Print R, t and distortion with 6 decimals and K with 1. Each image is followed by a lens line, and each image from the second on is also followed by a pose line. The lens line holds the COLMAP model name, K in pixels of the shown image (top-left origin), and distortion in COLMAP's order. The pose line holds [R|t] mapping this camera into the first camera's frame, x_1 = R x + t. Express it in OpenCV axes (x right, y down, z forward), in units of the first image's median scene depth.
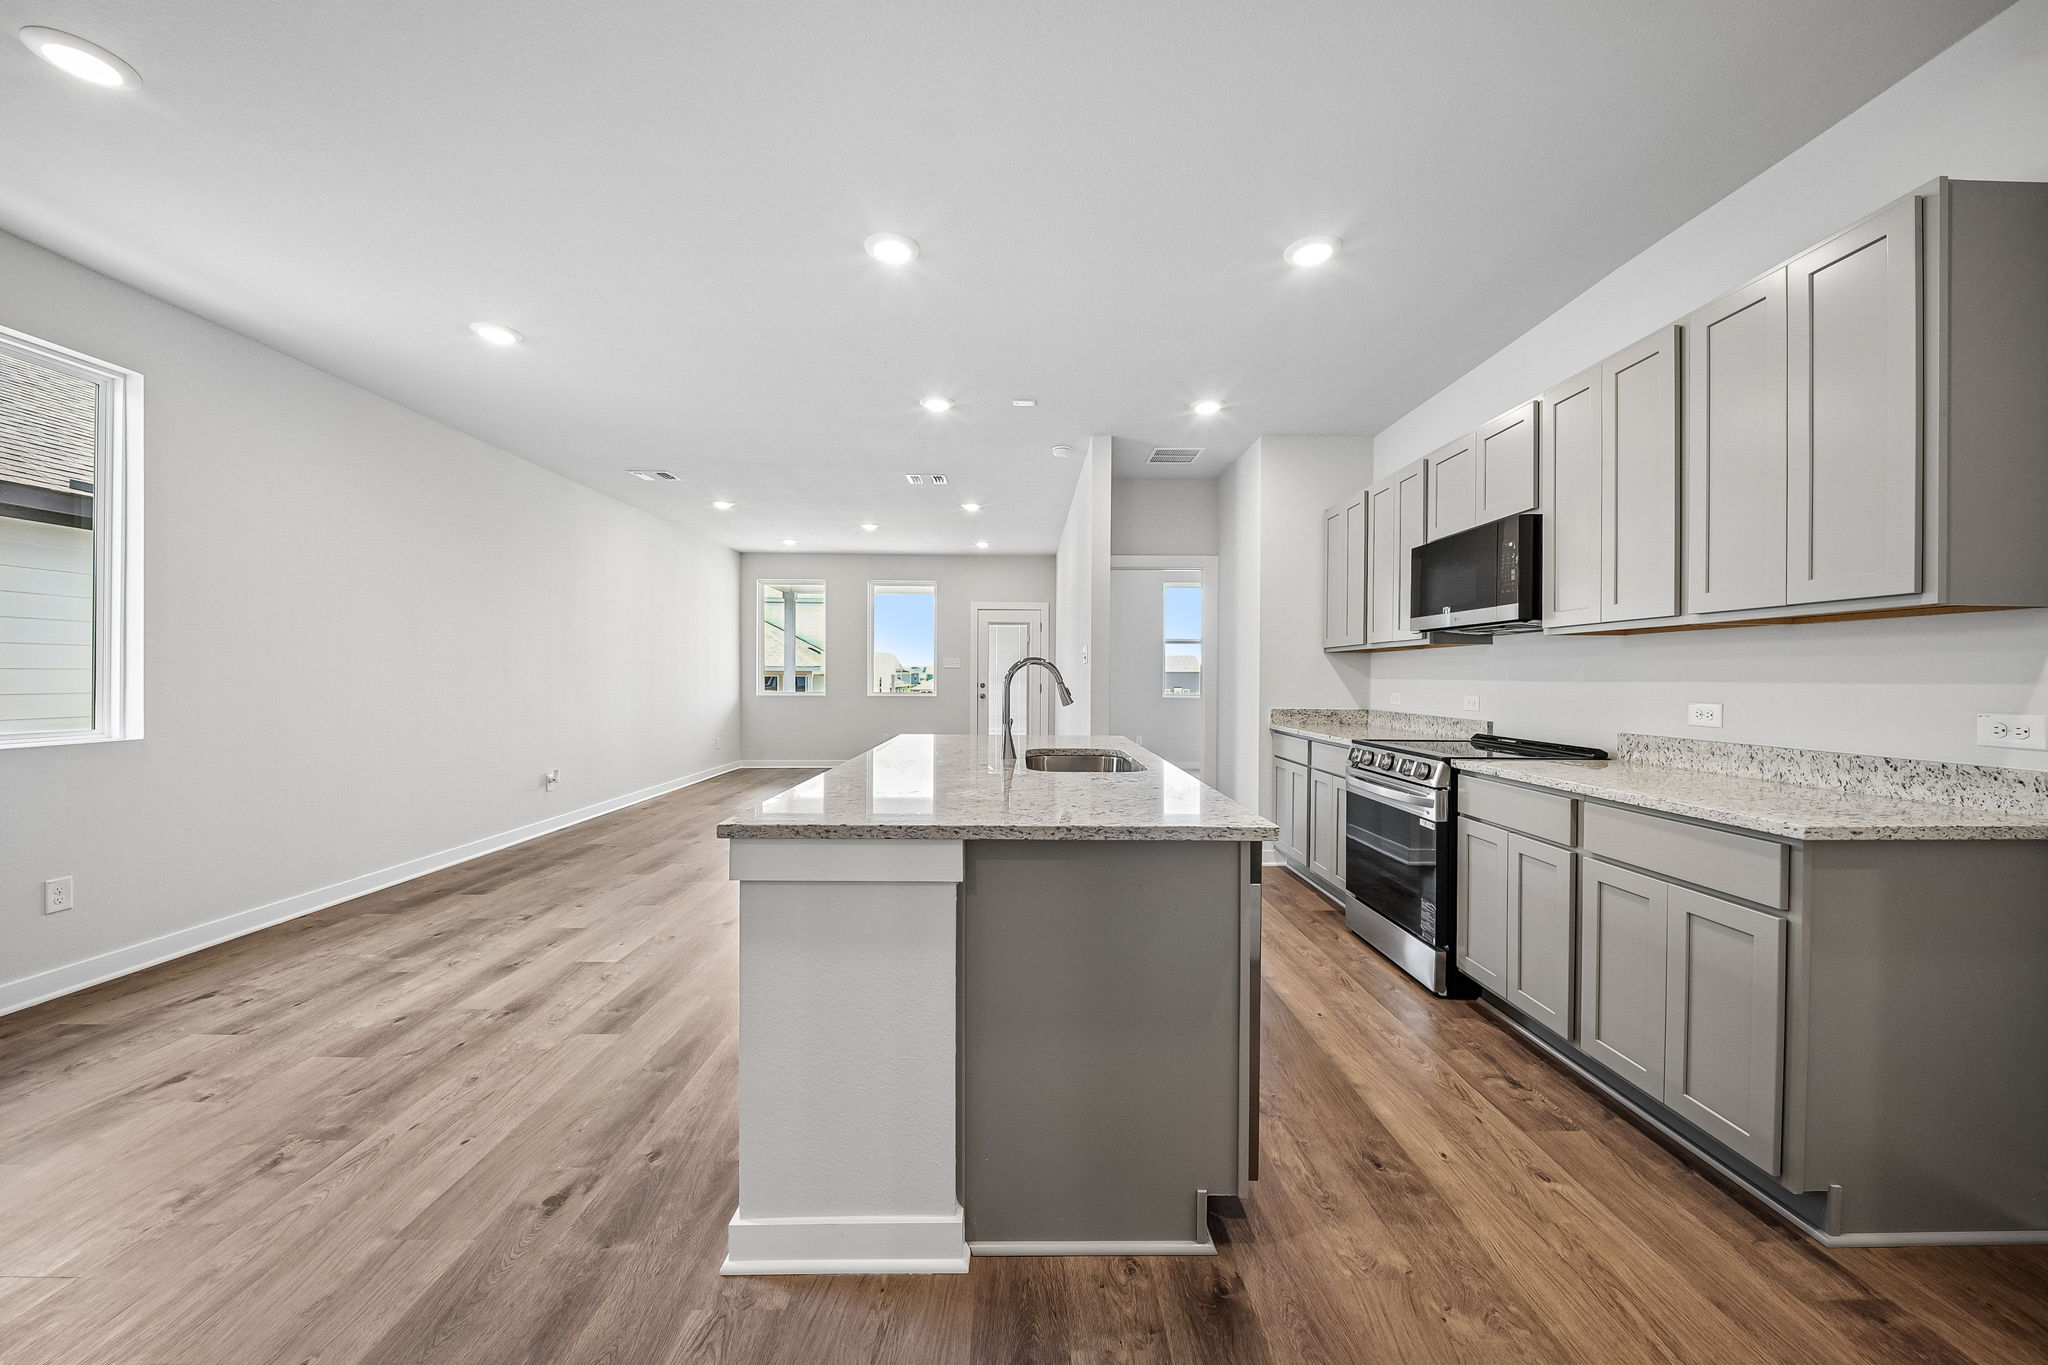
lens RADIAL K [[747.5, 0, 1026.3], [0, 747.5, 671.0], [0, 0, 1]] dist [0.001897, -0.005498]
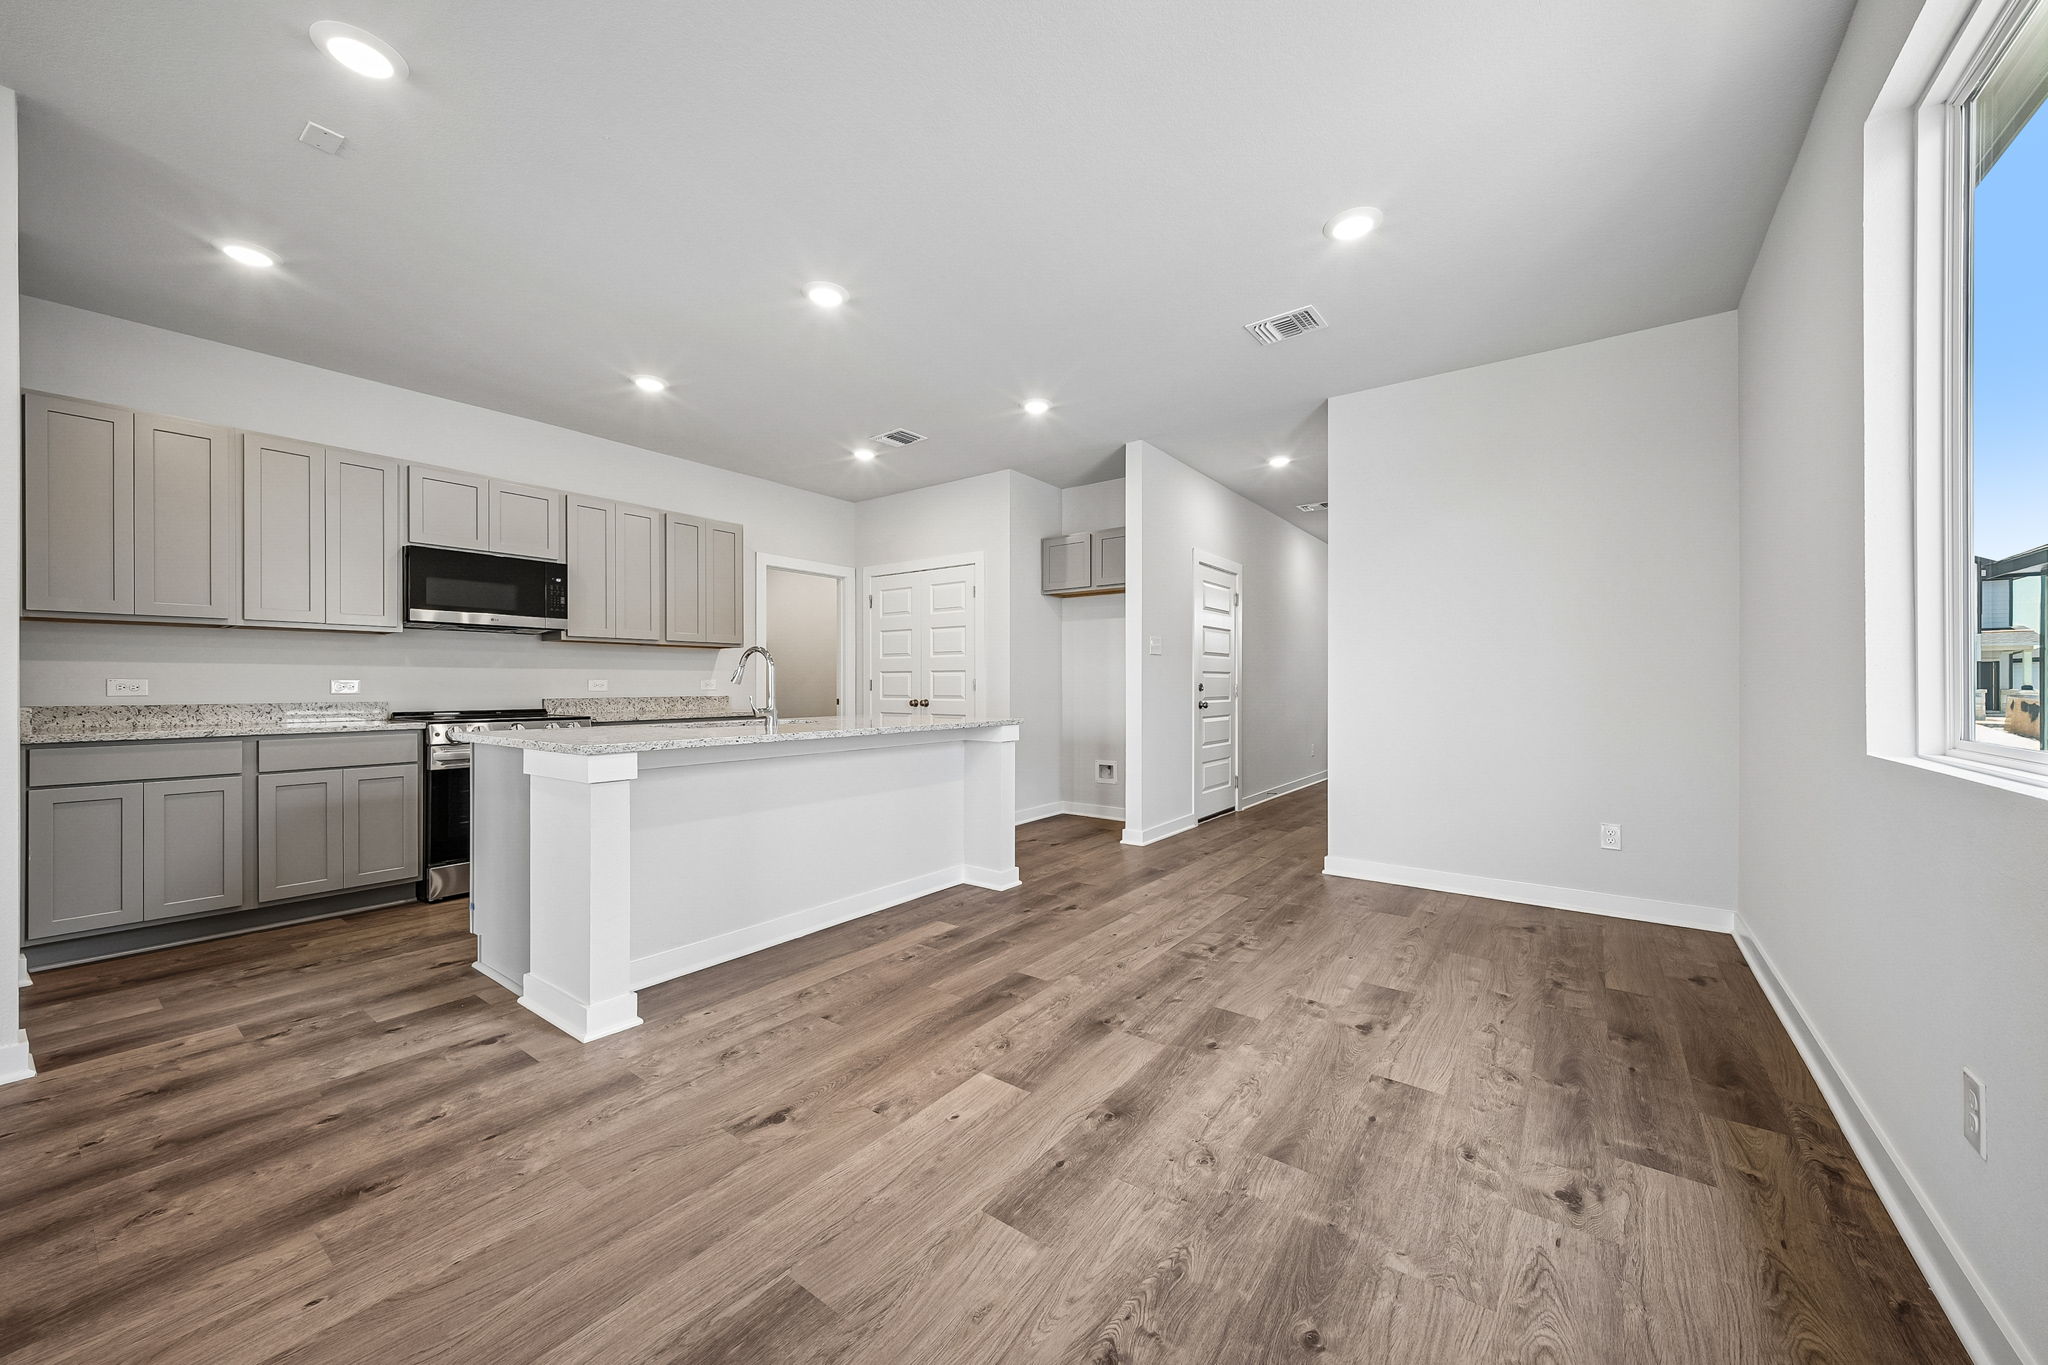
lens RADIAL K [[747.2, 0, 1027.5], [0, 747.2, 682.4], [0, 0, 1]] dist [0.019406, -0.007091]
pose [[-0.799132, -0.003933, 0.601143, -1.186179], [-0.007639, 0.999964, -0.003612, 0.046855], [-0.601108, -0.007478, -0.799133, 1.823185]]
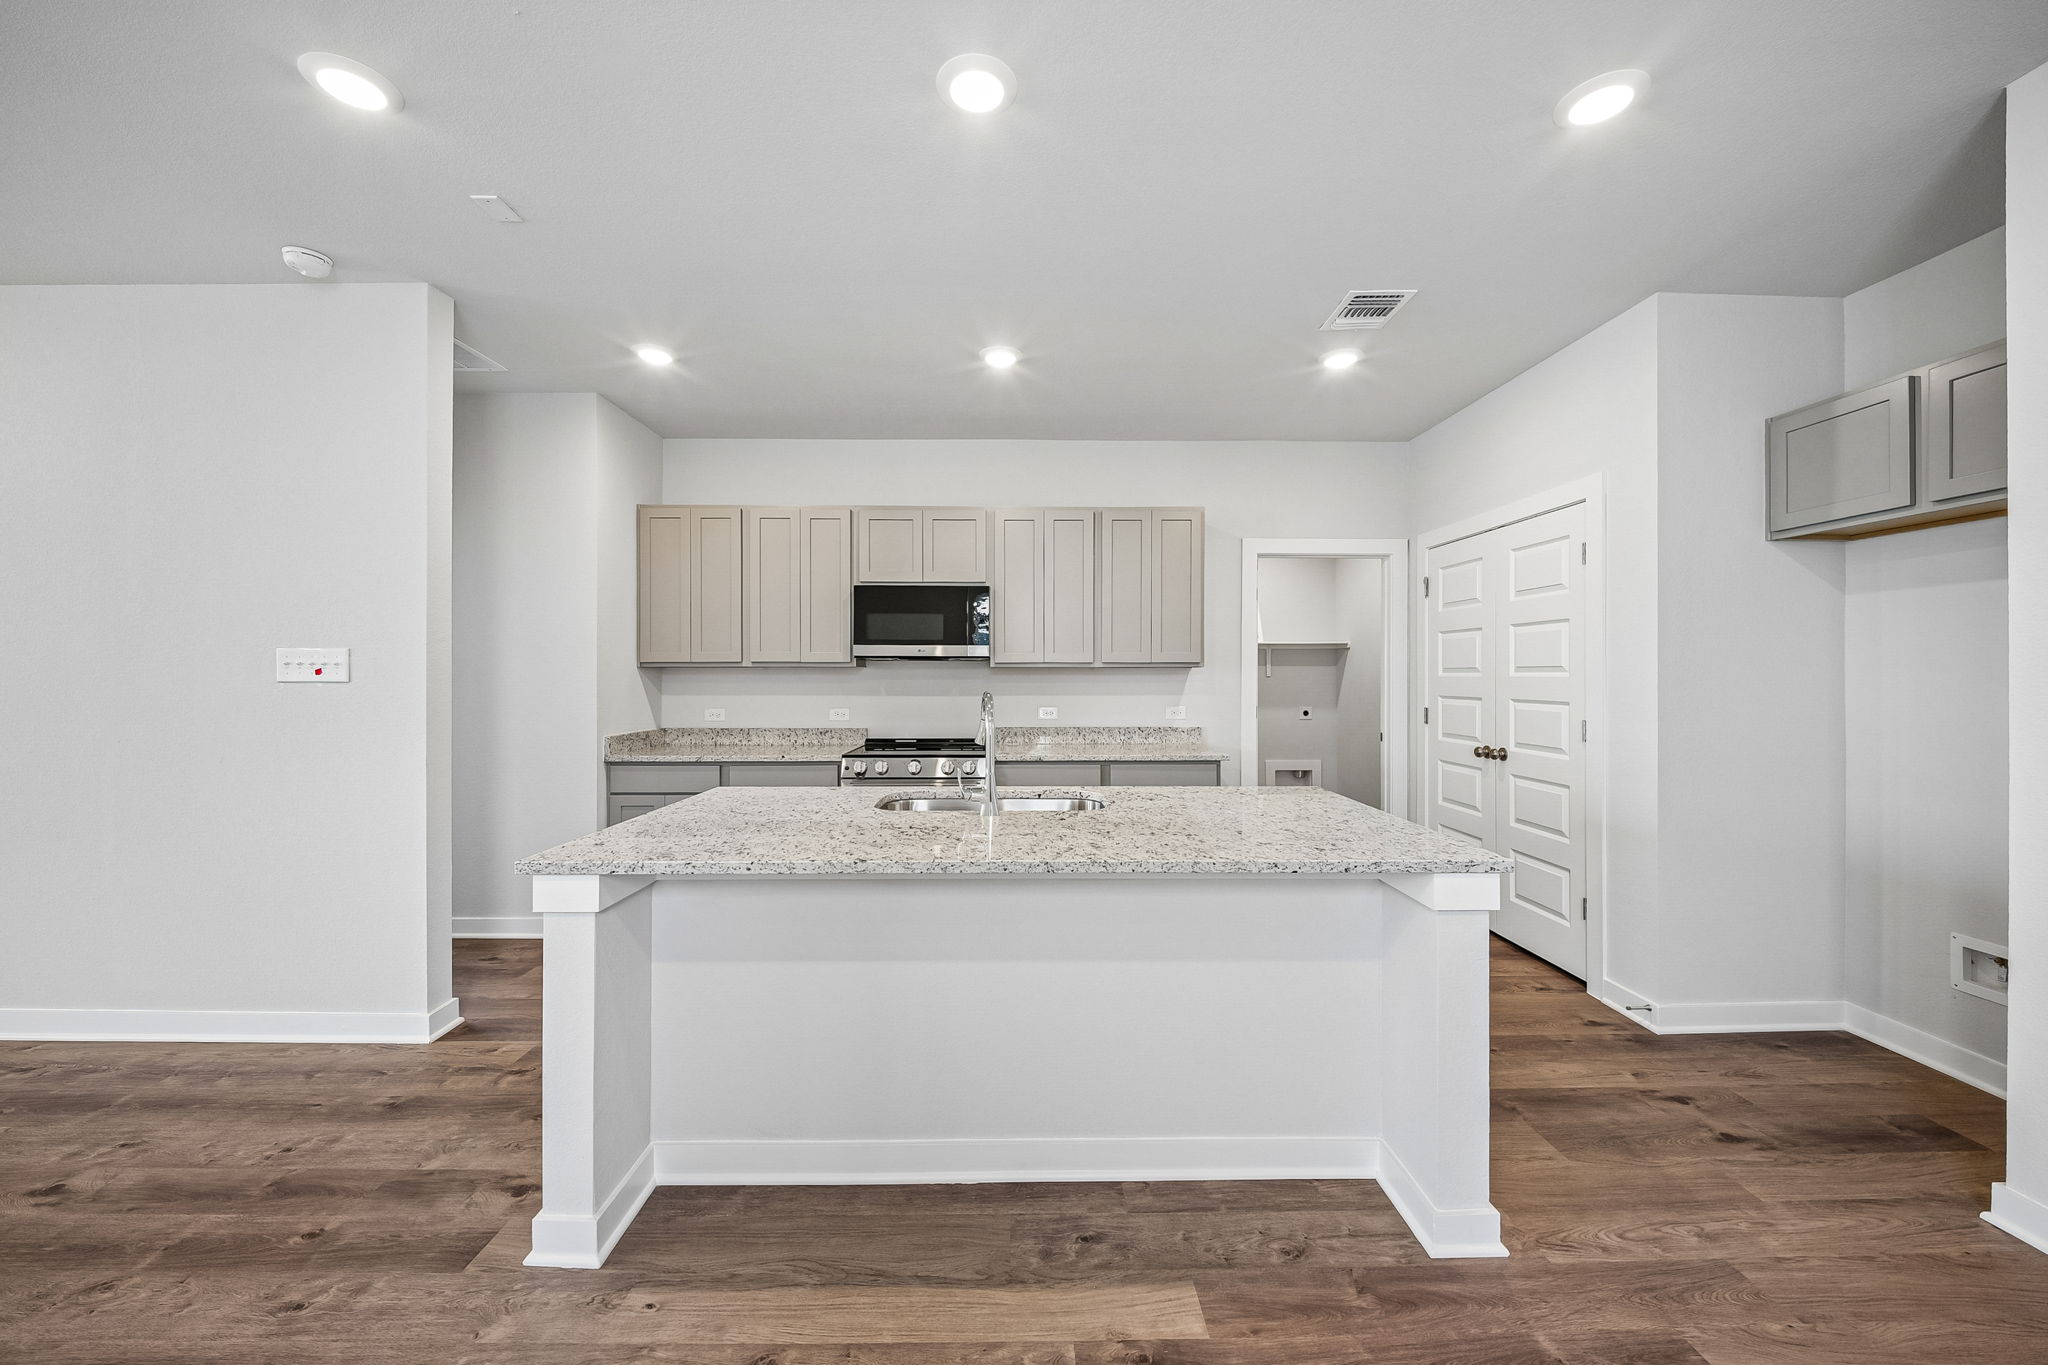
lens RADIAL K [[750.6, 0, 1024.9], [0, 750.6, 675.5], [0, 0, 1]] dist [0.000003, -0.003267]
pose [[-0.004130, -0.007096, 0.999966, -0.882344], [-0.006799, 0.999952, 0.007067, -0.044395], [-0.999968, -0.006770, -0.004178, 1.001038]]
